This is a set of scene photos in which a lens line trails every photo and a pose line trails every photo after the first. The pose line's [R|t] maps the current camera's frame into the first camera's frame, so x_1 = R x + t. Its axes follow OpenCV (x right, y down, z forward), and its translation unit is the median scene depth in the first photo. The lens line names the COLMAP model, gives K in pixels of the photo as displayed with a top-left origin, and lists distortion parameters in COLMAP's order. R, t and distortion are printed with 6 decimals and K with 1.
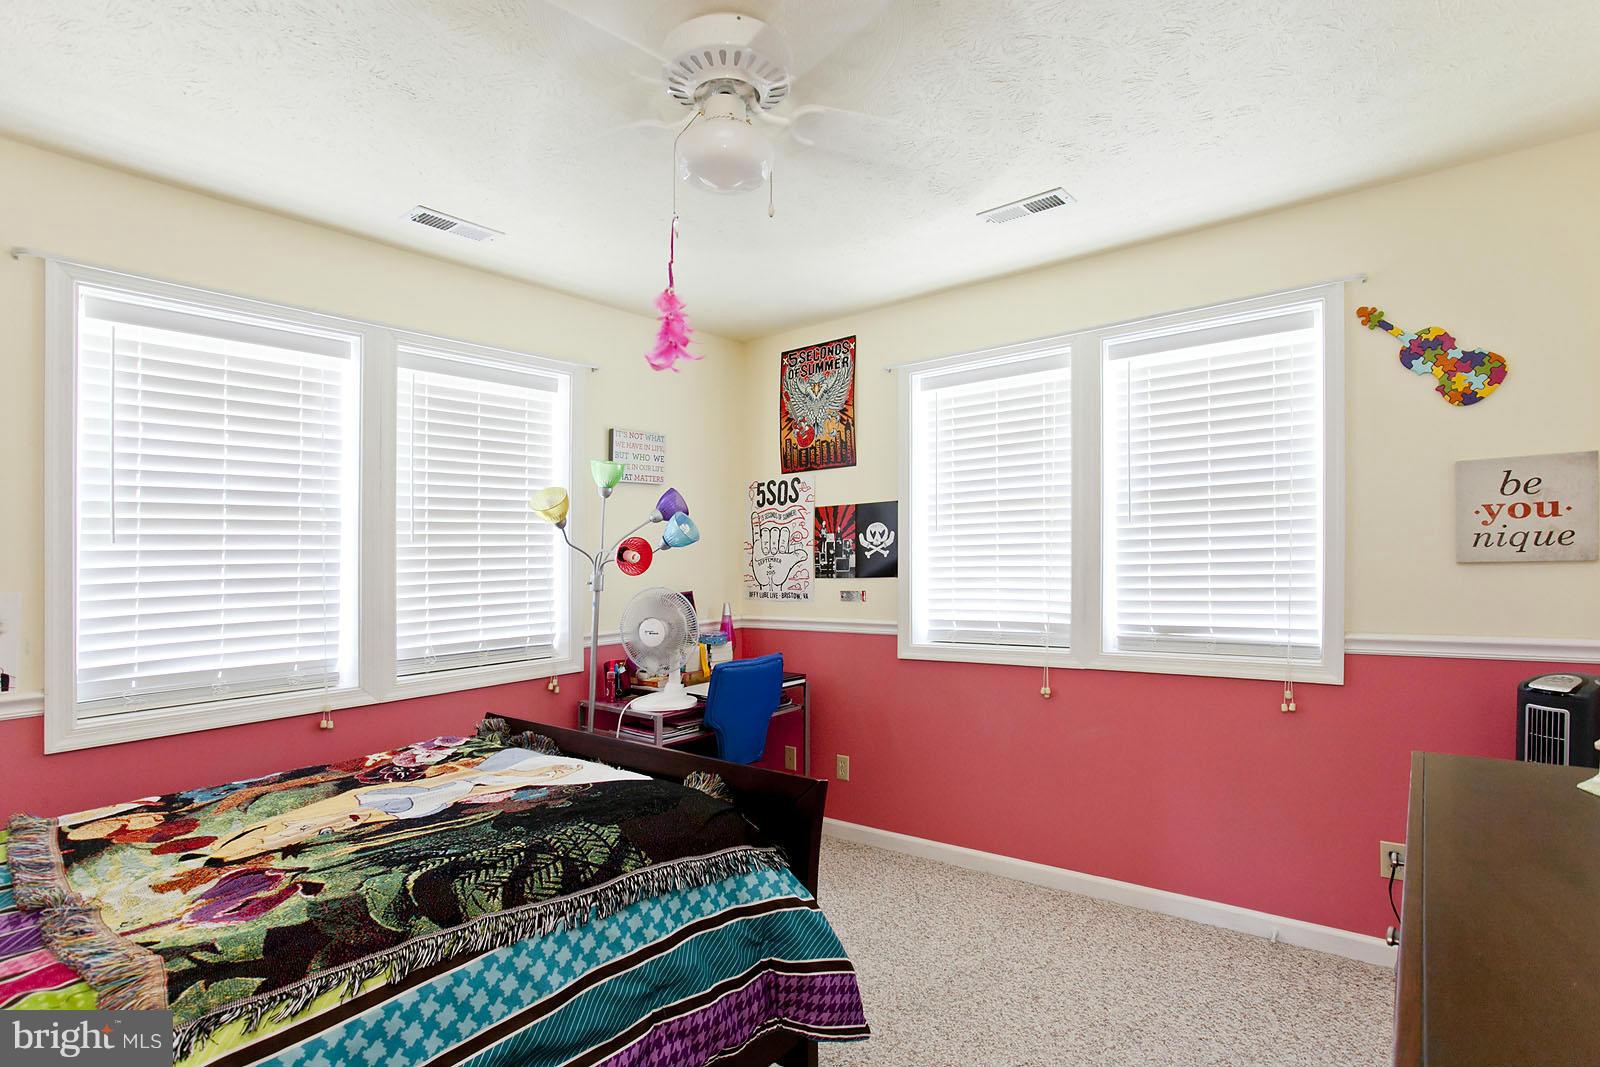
lens RADIAL K [[792.3, 0, 804.3], [0, 792.3, 551.9], [0, 0, 1]] dist [-0.063994, 0.038015]
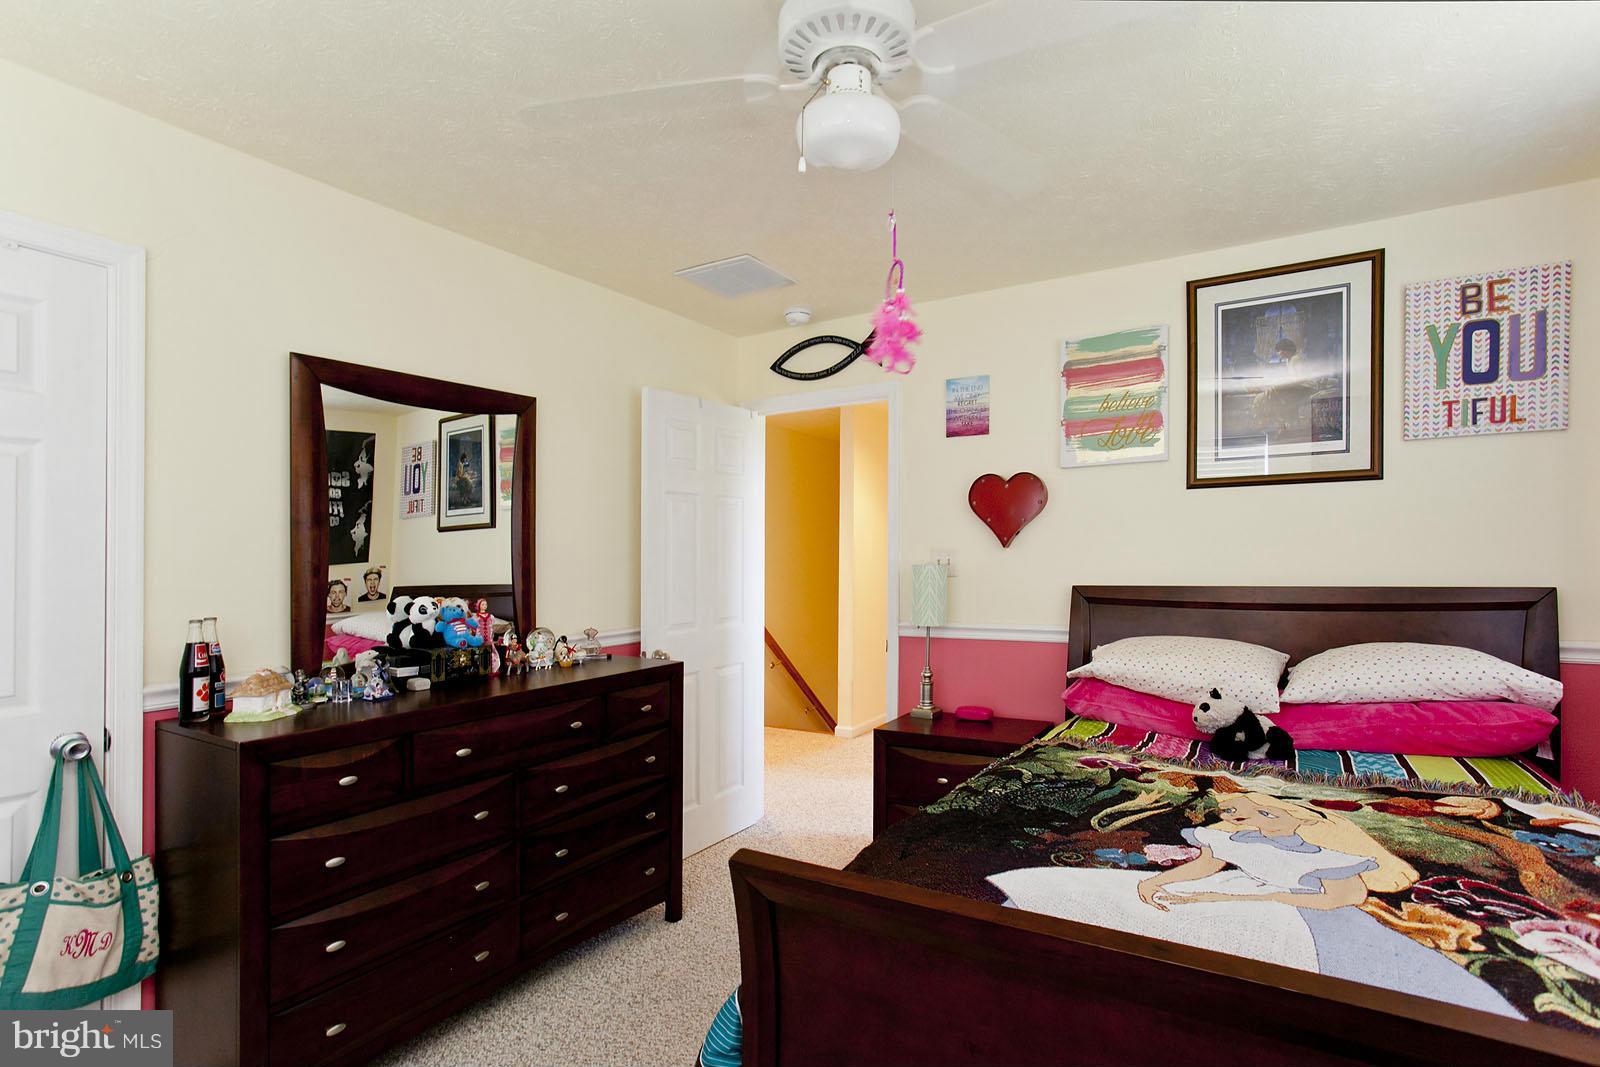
lens RADIAL K [[792.3, 0, 804.3], [0, 792.3, 551.9], [0, 0, 1]] dist [-0.063994, 0.038015]
pose [[-0.992354, 0.036065, -0.118035, 0.033433], [0.036479, 0.999334, -0.001348, 0.007931], [0.117908, -0.005644, -0.993009, 1.838958]]
